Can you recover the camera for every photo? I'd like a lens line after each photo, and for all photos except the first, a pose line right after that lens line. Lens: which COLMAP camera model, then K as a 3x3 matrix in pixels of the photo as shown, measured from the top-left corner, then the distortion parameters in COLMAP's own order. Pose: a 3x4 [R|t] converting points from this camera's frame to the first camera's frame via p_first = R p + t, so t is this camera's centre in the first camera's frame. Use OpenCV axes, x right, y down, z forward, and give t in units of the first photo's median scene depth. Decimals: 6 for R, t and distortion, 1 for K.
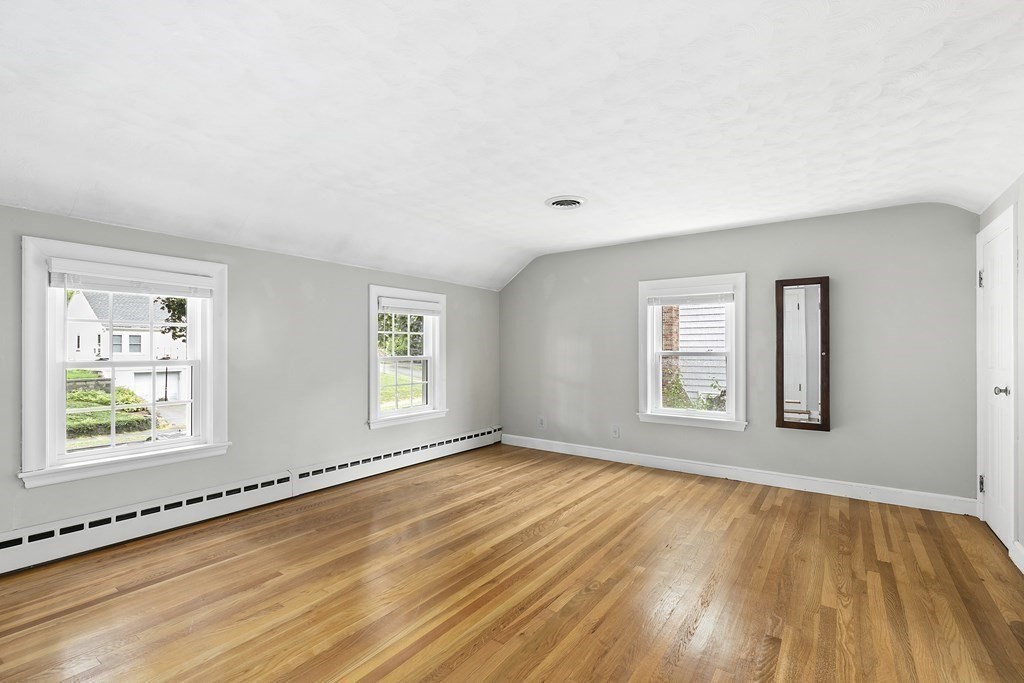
lens RADIAL K [[460.1, 0, 511.5], [0, 460.1, 345.6], [0, 0, 1]] dist [0.001620, 0.000481]
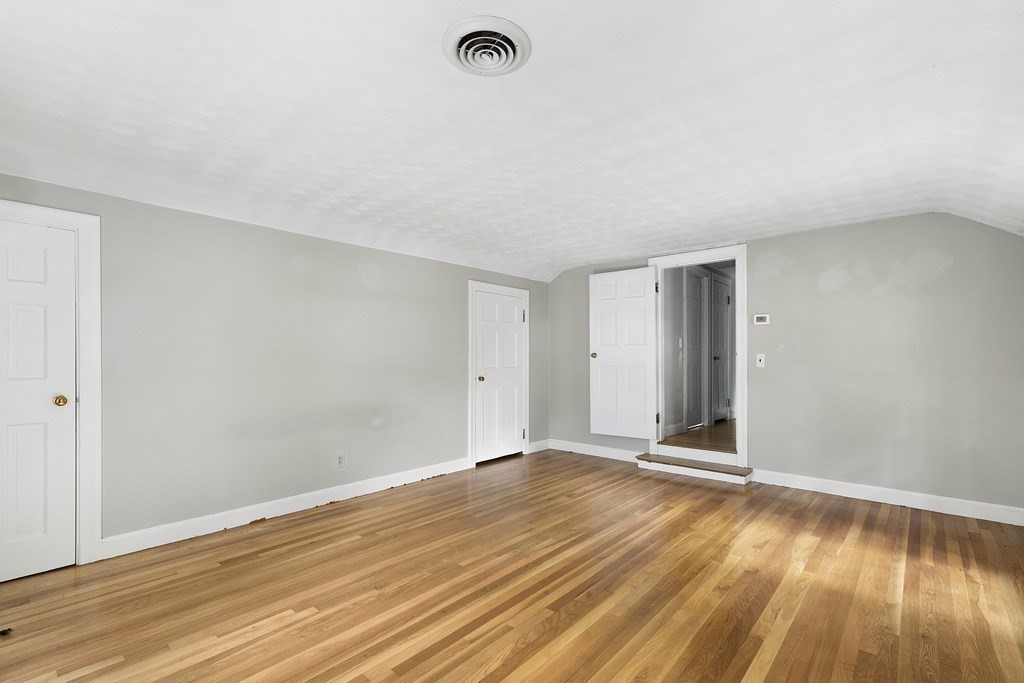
lens RADIAL K [[460.1, 0, 515.5], [0, 460.1, 348.4], [0, 0, 1]] dist [0.001620, 0.000481]
pose [[-0.994976, 0.001076, 0.100113, 0.053834], [-0.001975, 0.999537, -0.030364, 0.021044], [-0.100099, -0.030409, -0.994513, 2.084447]]
